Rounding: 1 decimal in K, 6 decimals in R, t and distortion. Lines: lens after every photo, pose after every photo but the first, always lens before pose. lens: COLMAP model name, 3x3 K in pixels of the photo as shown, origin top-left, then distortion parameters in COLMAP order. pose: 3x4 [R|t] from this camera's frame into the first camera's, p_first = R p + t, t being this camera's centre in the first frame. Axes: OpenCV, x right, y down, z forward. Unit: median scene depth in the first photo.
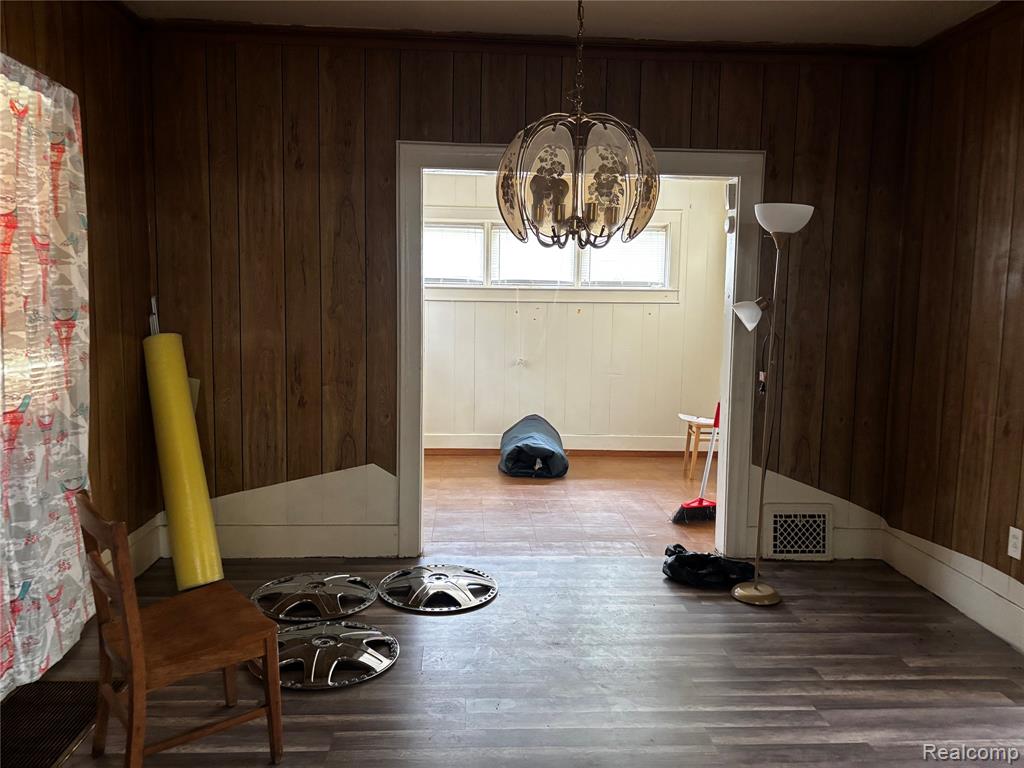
lens RADIAL K [[760.1, 0, 509.1], [0, 760.1, 380.2], [0, 0, 1]] dist [0.041149, -0.054777]
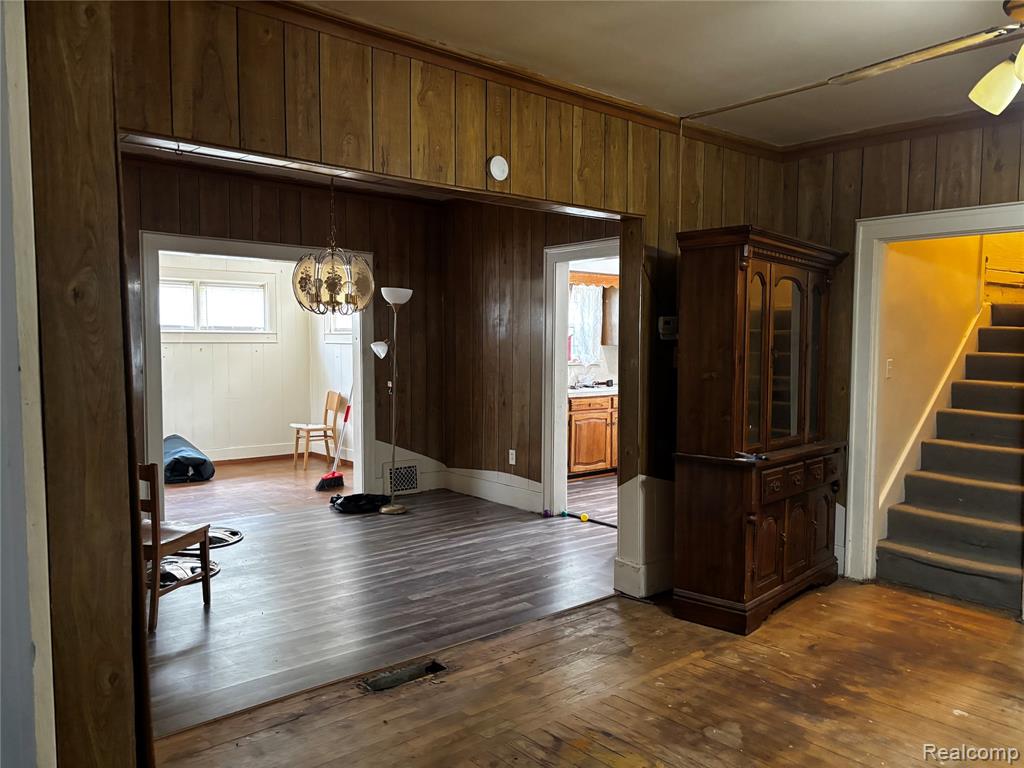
lens RADIAL K [[775.3, 0, 511.3], [0, 775.3, 403.5], [0, 0, 1]] dist [-0.000312, -0.000620]
pose [[0.783345, -0.060237, 0.618662, -0.498536], [0.073038, 0.997318, 0.004625, 0.046810], [-0.617282, 0.041563, 0.785644, -0.515331]]
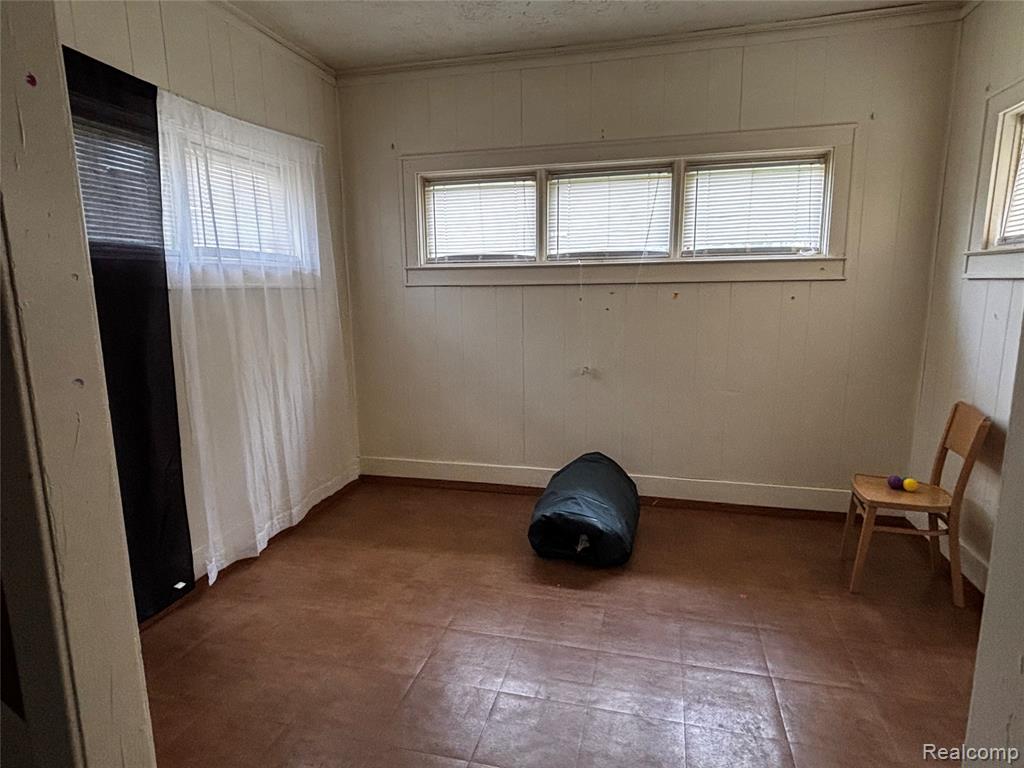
lens RADIAL K [[607.3, 0, 510.1], [0, 607.3, 380.0], [0, 0, 1]] dist [0.003640, 0.000792]
pose [[0.949627, 0.023231, -0.312521, 0.200375], [0.000447, 0.997147, 0.075480, -0.095211], [0.313383, -0.071817, 0.946907, 0.736699]]
